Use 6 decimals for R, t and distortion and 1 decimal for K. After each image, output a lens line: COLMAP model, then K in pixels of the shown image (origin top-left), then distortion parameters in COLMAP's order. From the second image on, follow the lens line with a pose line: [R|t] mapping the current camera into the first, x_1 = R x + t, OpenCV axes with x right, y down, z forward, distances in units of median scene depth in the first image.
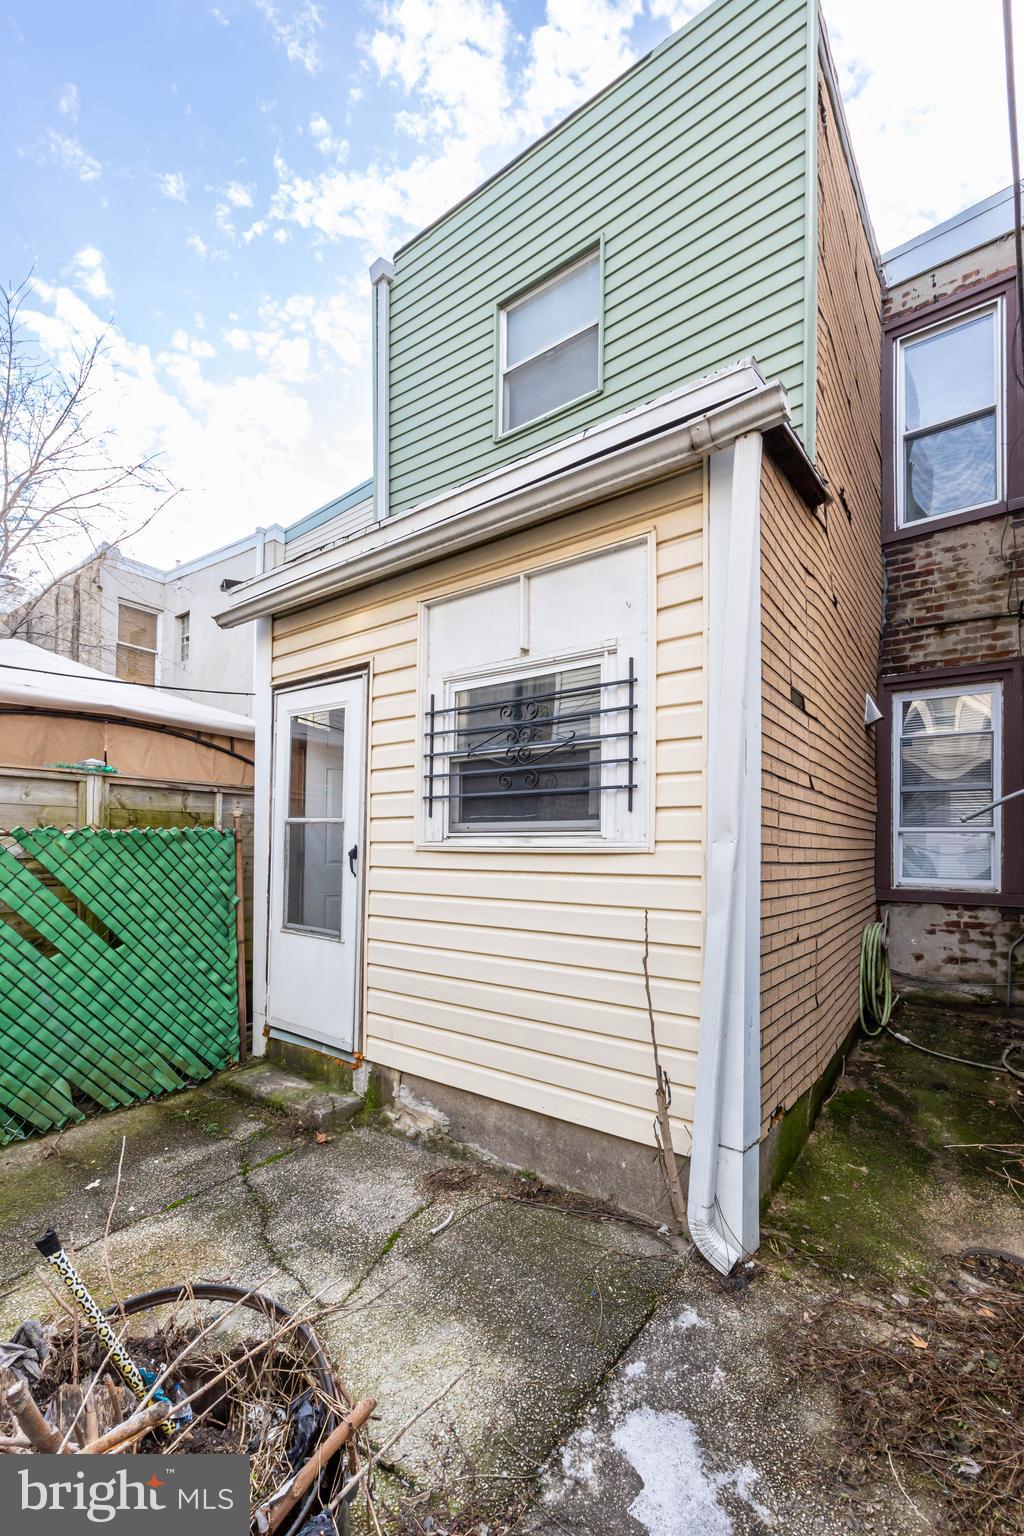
lens RADIAL K [[626.0, 0, 507.4], [0, 626.0, 791.0], [0, 0, 1]] dist [0.001020, -0.000530]
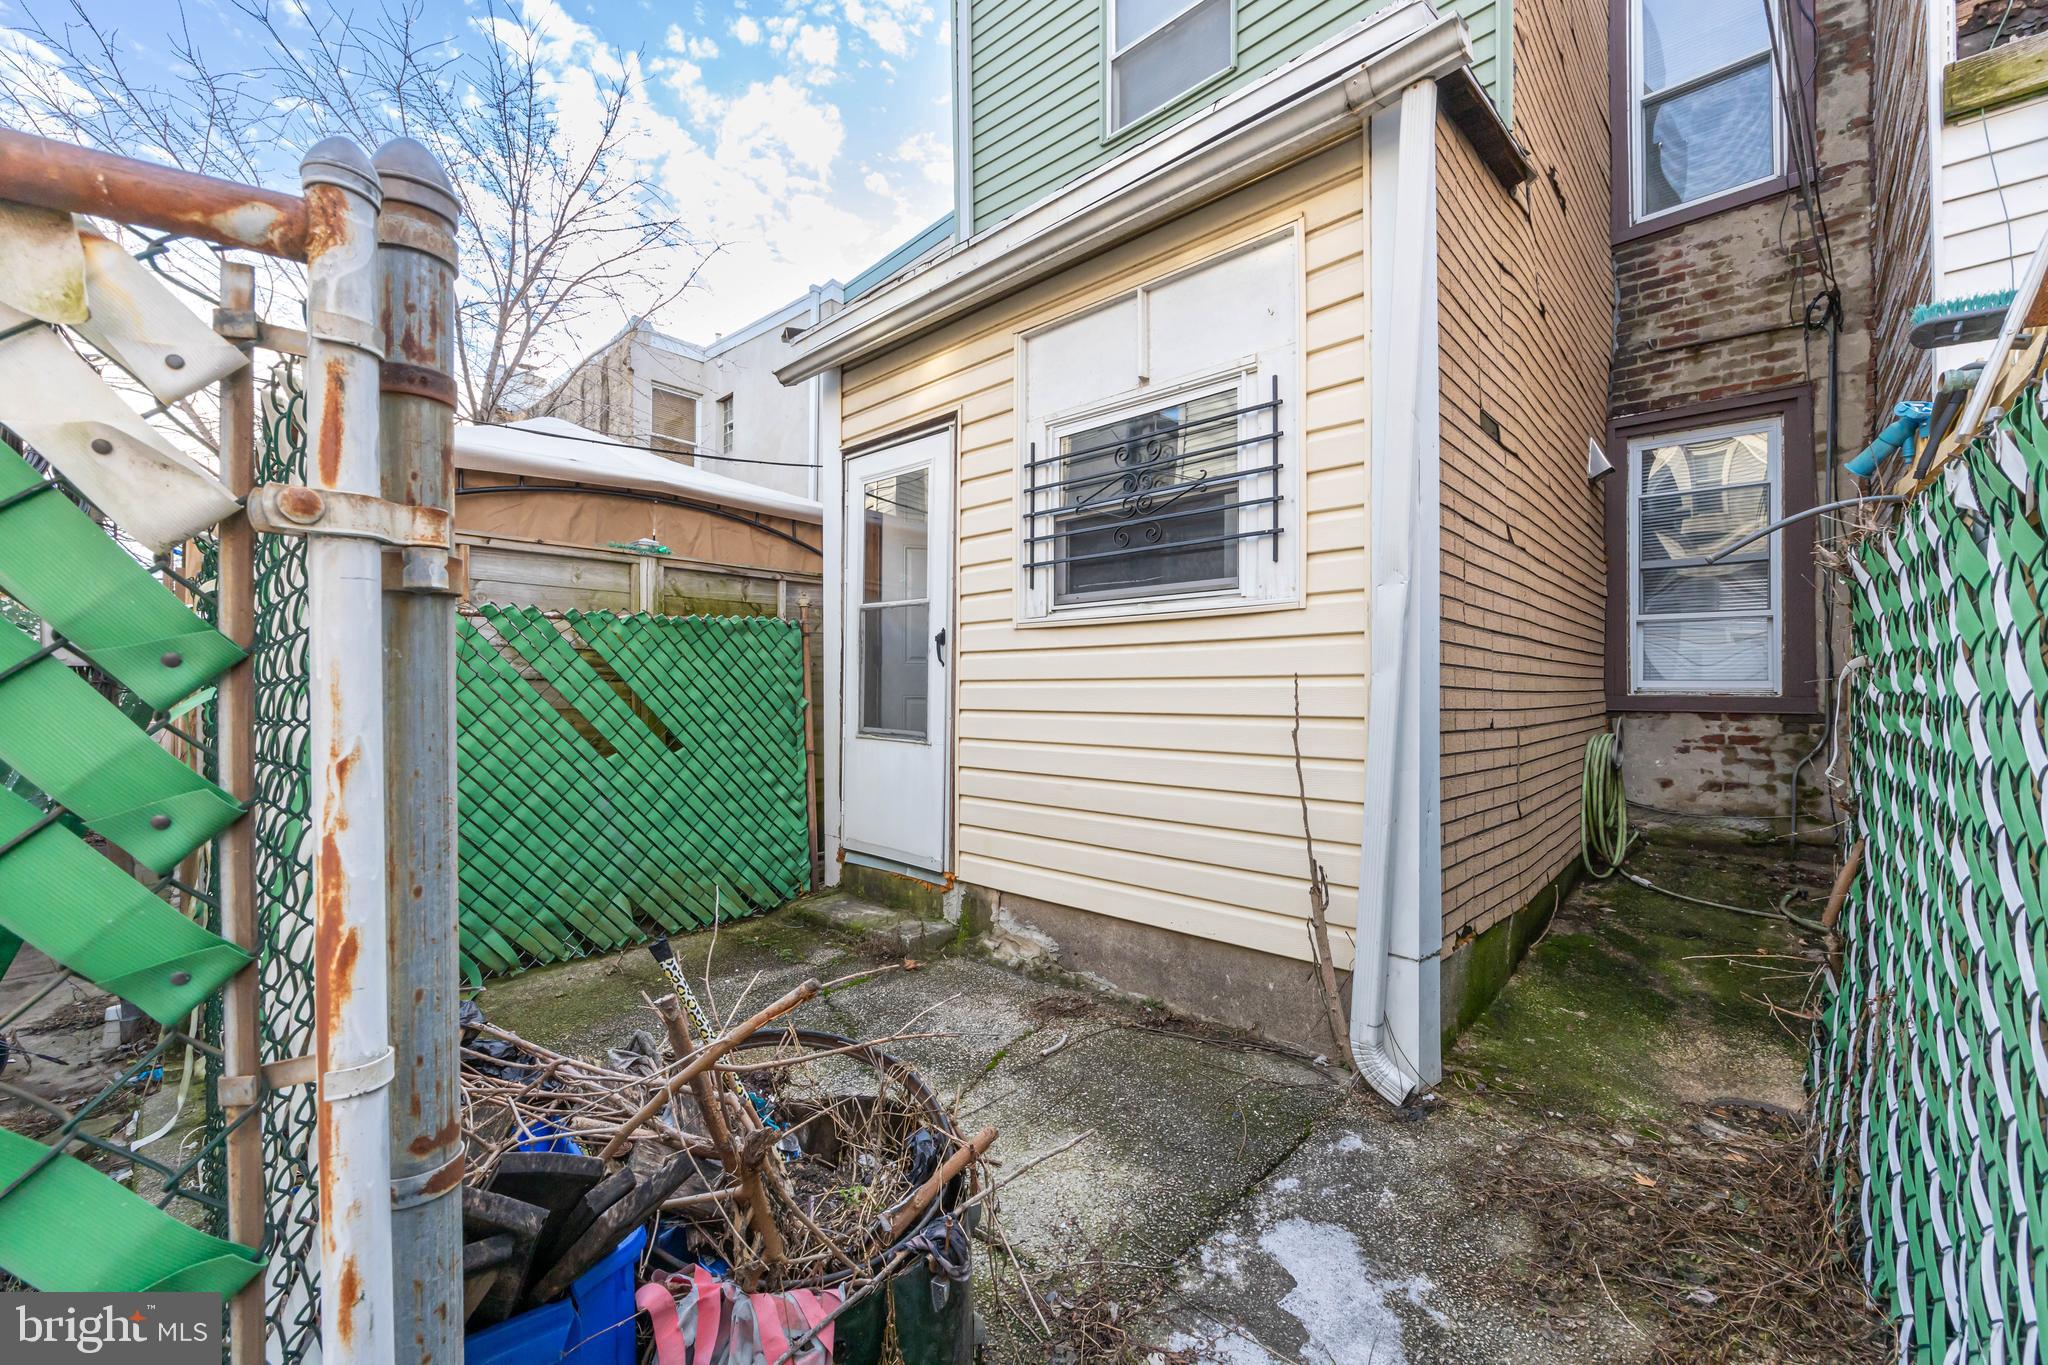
lens RADIAL K [[834.7, 0, 1024.0], [0, 834.7, 682.5], [0, 0, 1]] dist [0.001020, -0.000530]
pose [[0.994622, -0.010270, -0.103063, -0.019011], [0.011010, 0.999918, 0.006609, 0.157925], [0.102987, -0.007708, 0.994653, -0.114450]]
